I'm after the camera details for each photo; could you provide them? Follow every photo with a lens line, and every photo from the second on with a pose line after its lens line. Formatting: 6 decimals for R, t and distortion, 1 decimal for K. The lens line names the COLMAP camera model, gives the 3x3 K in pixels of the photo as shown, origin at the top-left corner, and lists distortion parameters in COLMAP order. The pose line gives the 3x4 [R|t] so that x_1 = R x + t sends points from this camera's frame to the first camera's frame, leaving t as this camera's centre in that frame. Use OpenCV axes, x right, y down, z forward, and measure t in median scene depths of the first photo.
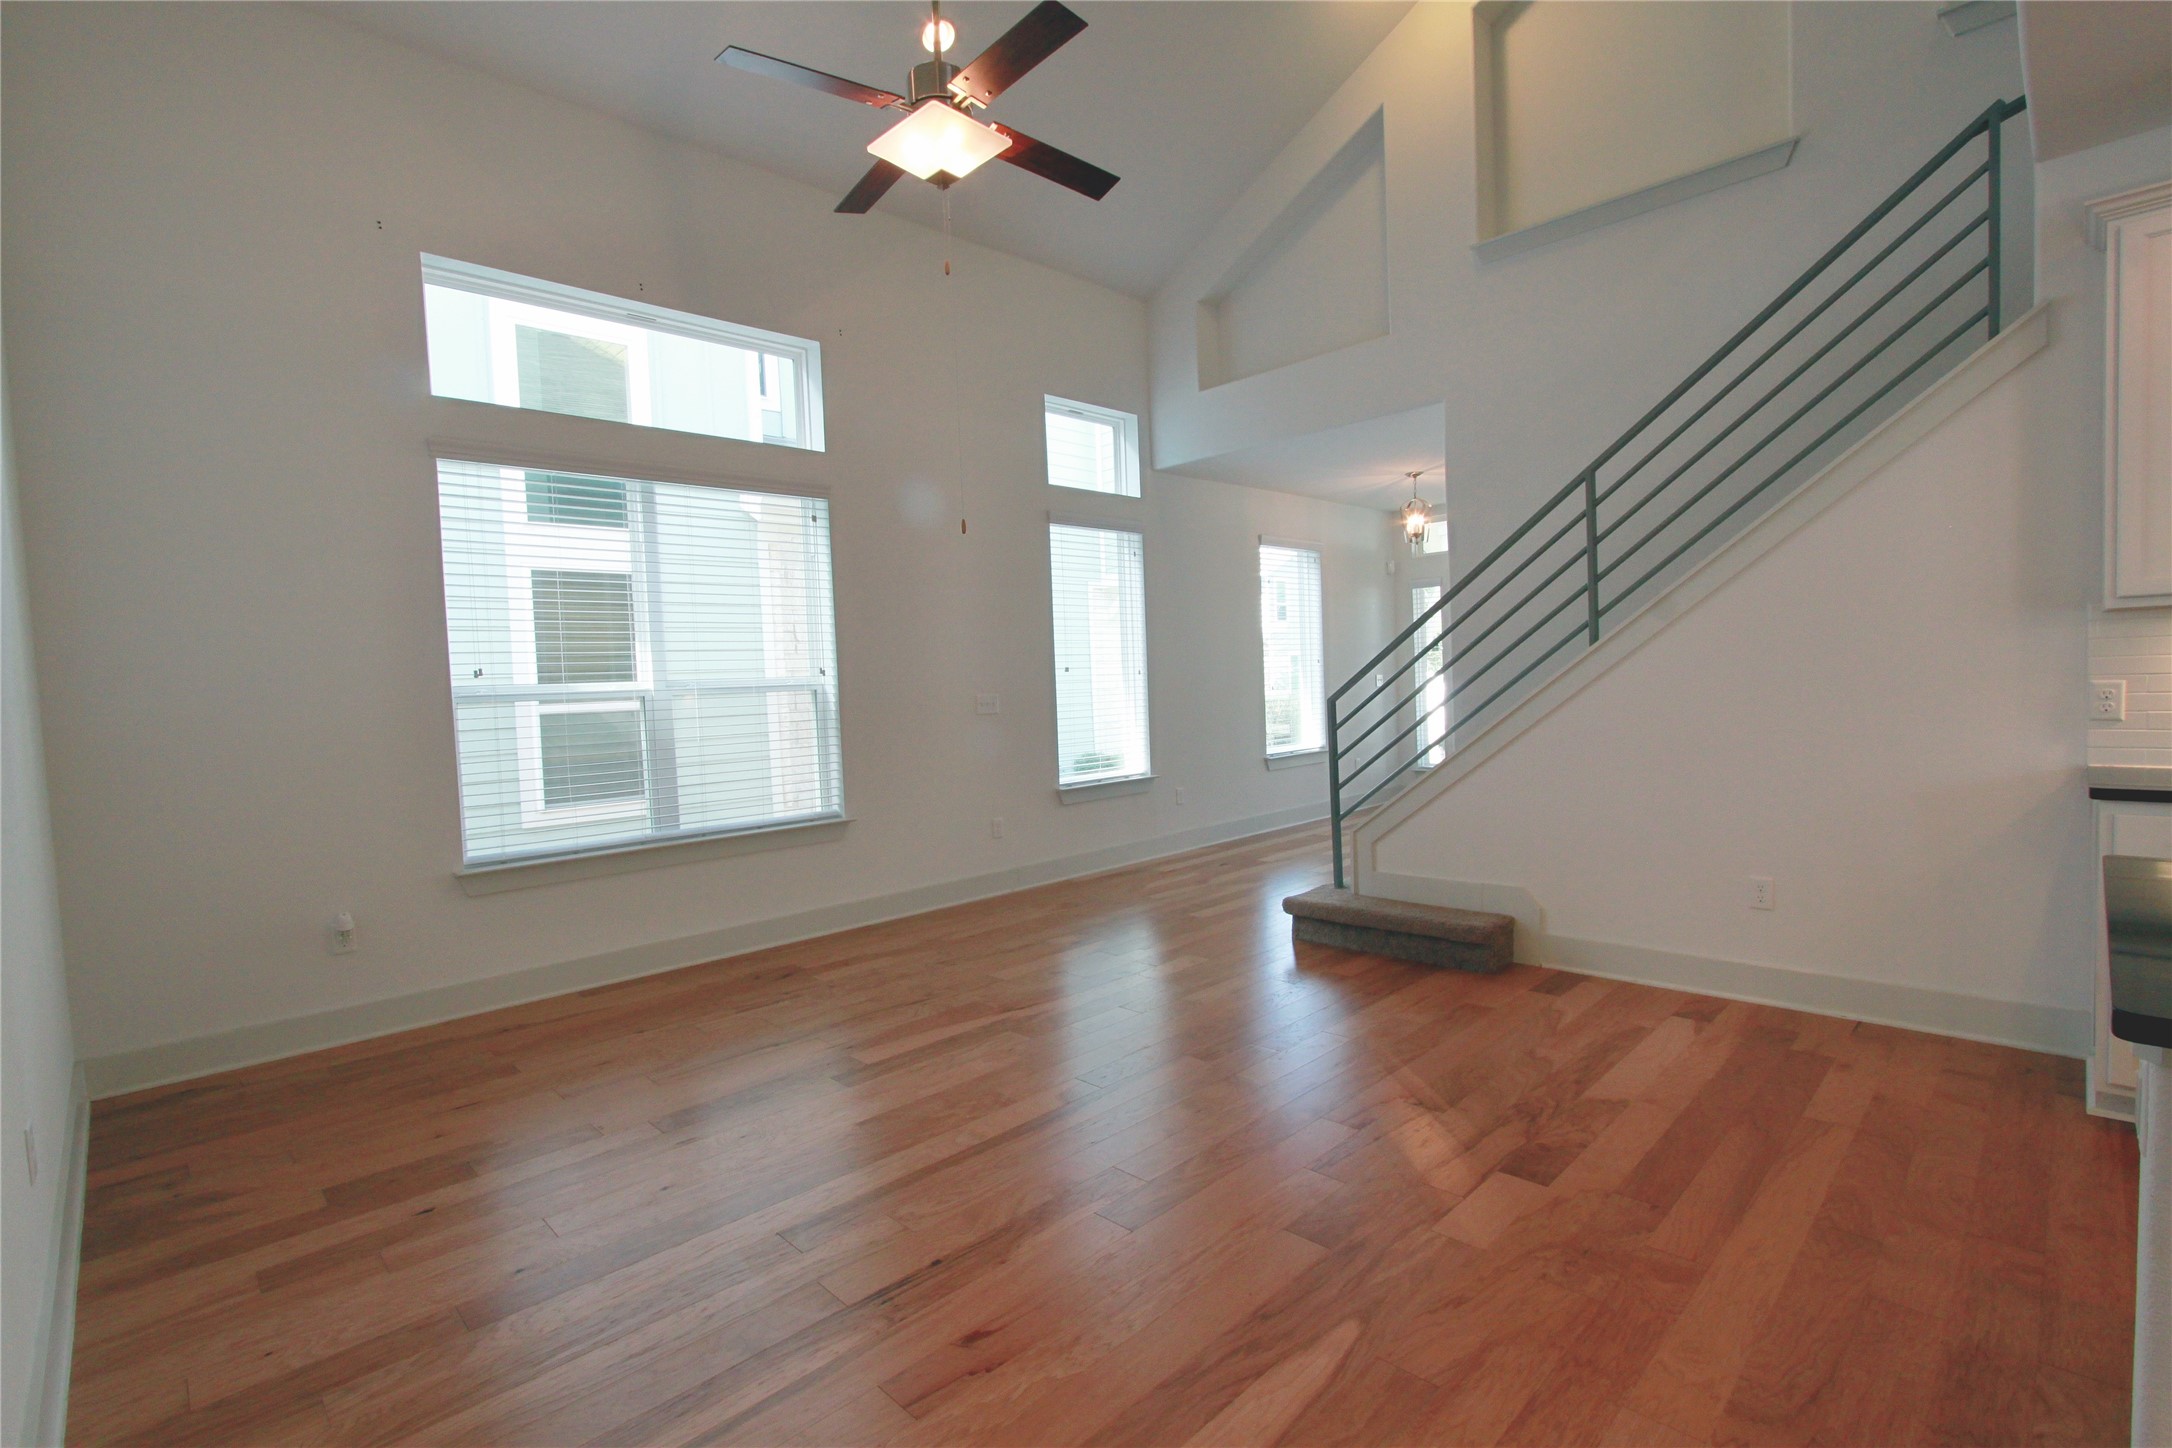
lens RADIAL K [[995.1, 0, 1085.7], [0, 995.1, 734.7], [0, 0, 1]] dist [-0.026777, 0.006416]
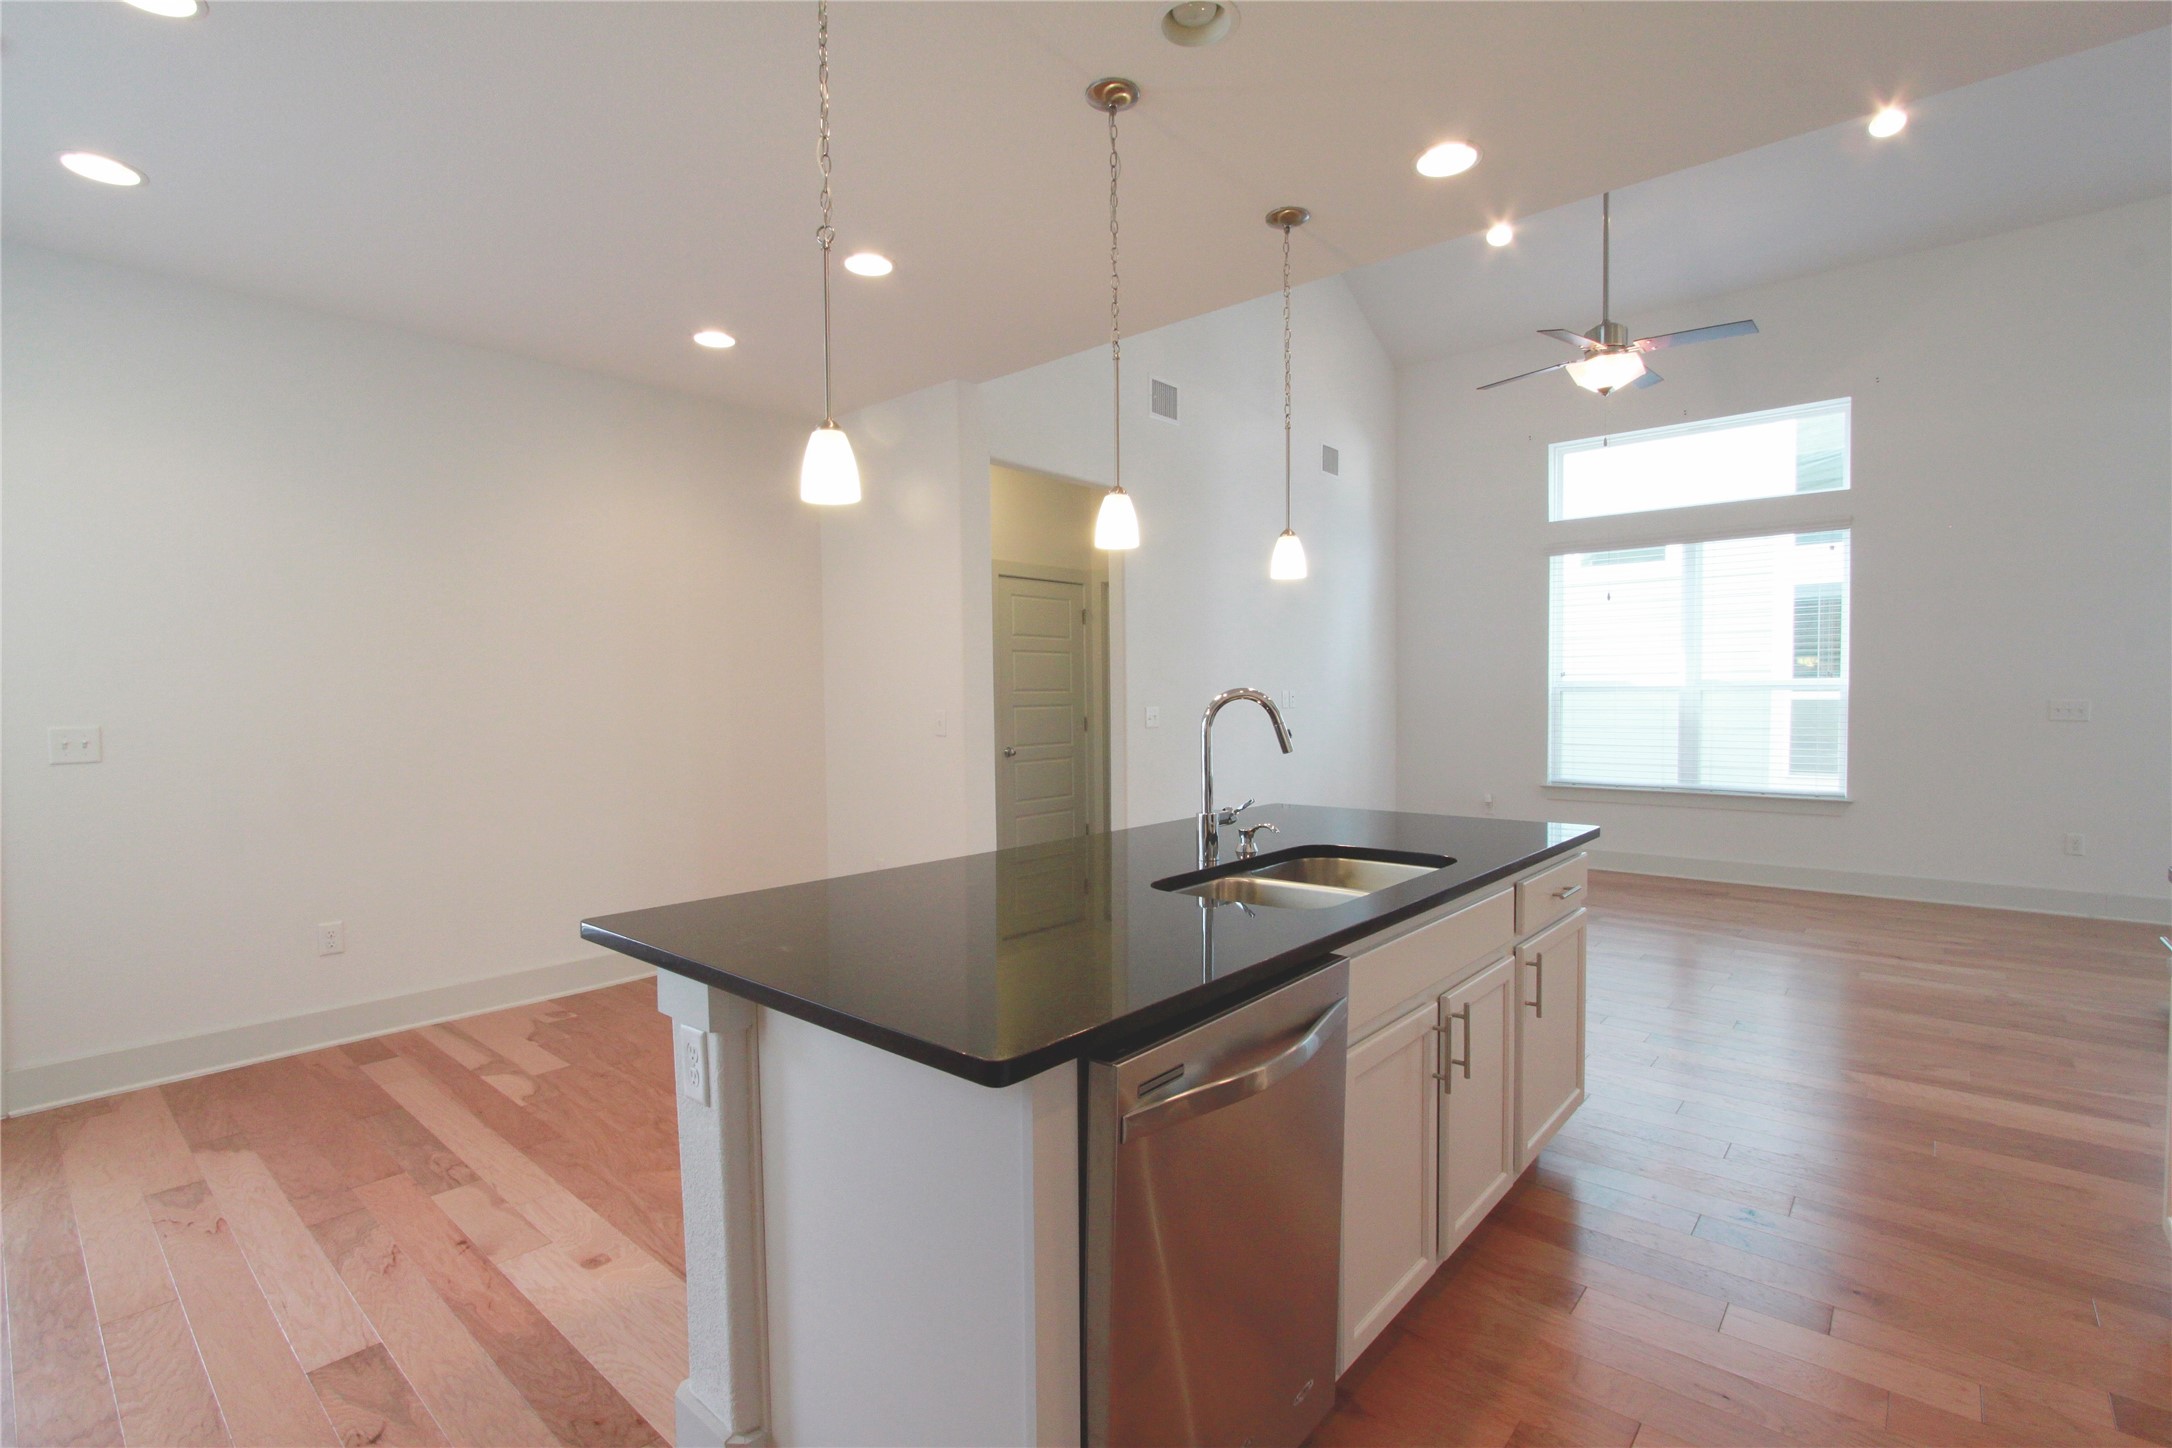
lens RADIAL K [[995.1, 0, 1080.8], [0, 995.1, 735.4], [0, 0, 1]] dist [-0.026777, 0.006416]
pose [[0.075066, 0.078766, -0.994063, 1.051617], [-0.048890, 0.995967, 0.075225, -0.043228], [0.995979, 0.042953, 0.078614, 0.005656]]
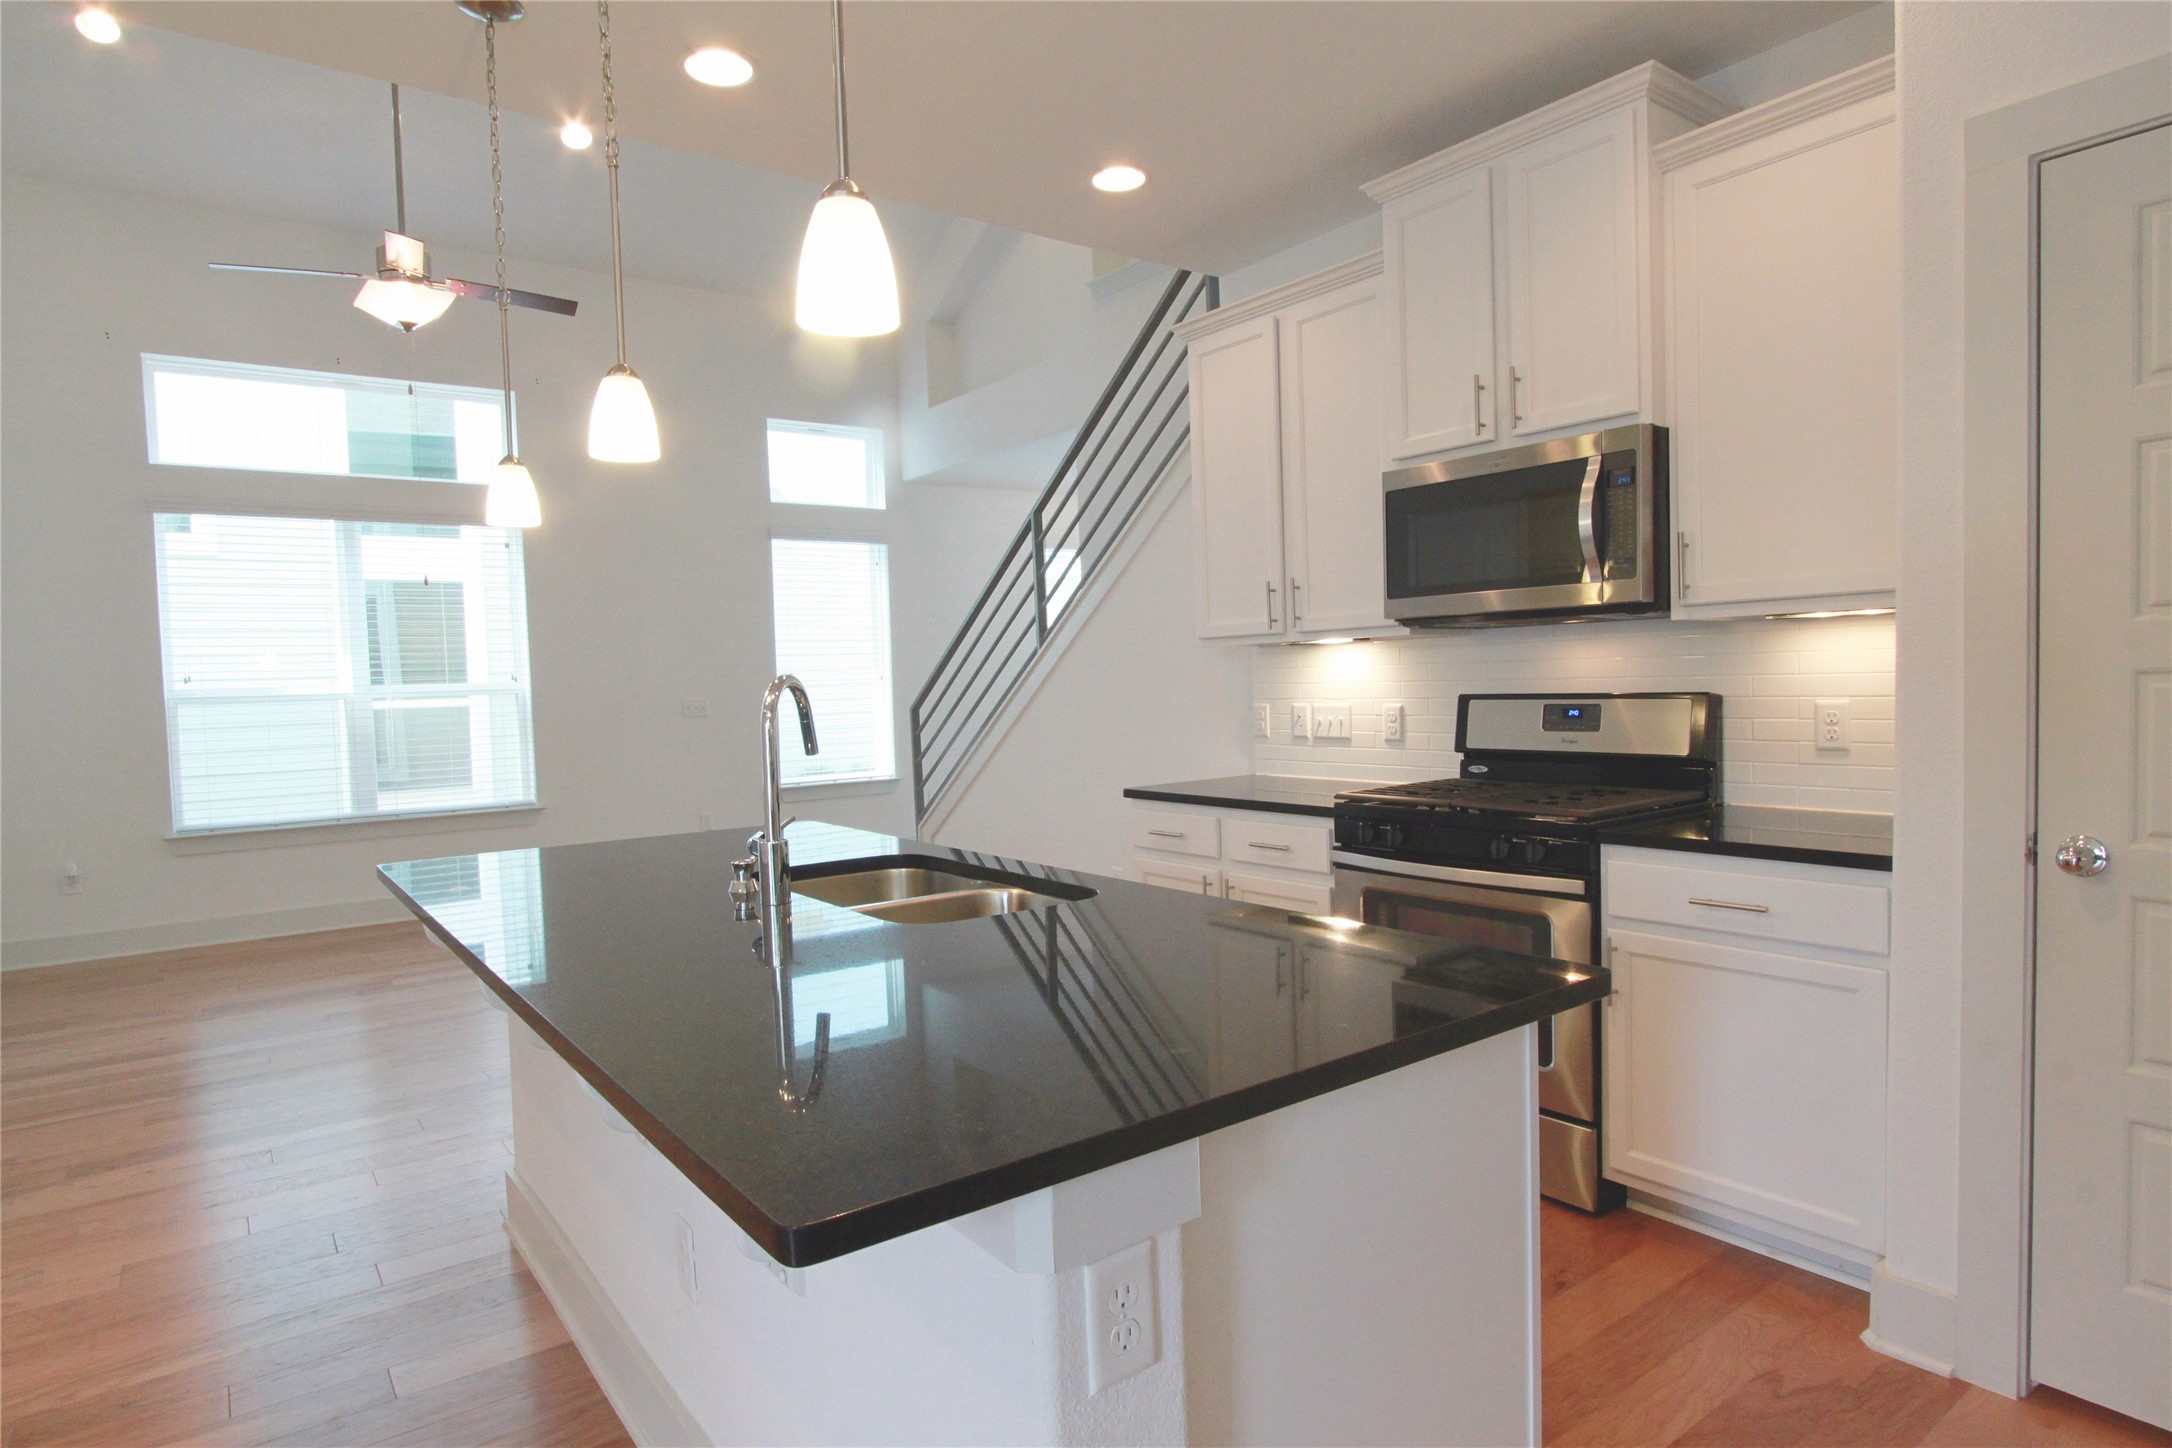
lens RADIAL K [[1204.9, 0, 1084.9], [0, 1204.9, 734.8], [0, 0, 1]] dist [-0.019124, 0.003184]
pose [[0.990891, 0.015969, -0.133716, 0.709414], [-0.016444, 0.999862, -0.002448, -0.006678], [0.133659, 0.004625, 0.991017, -0.353412]]
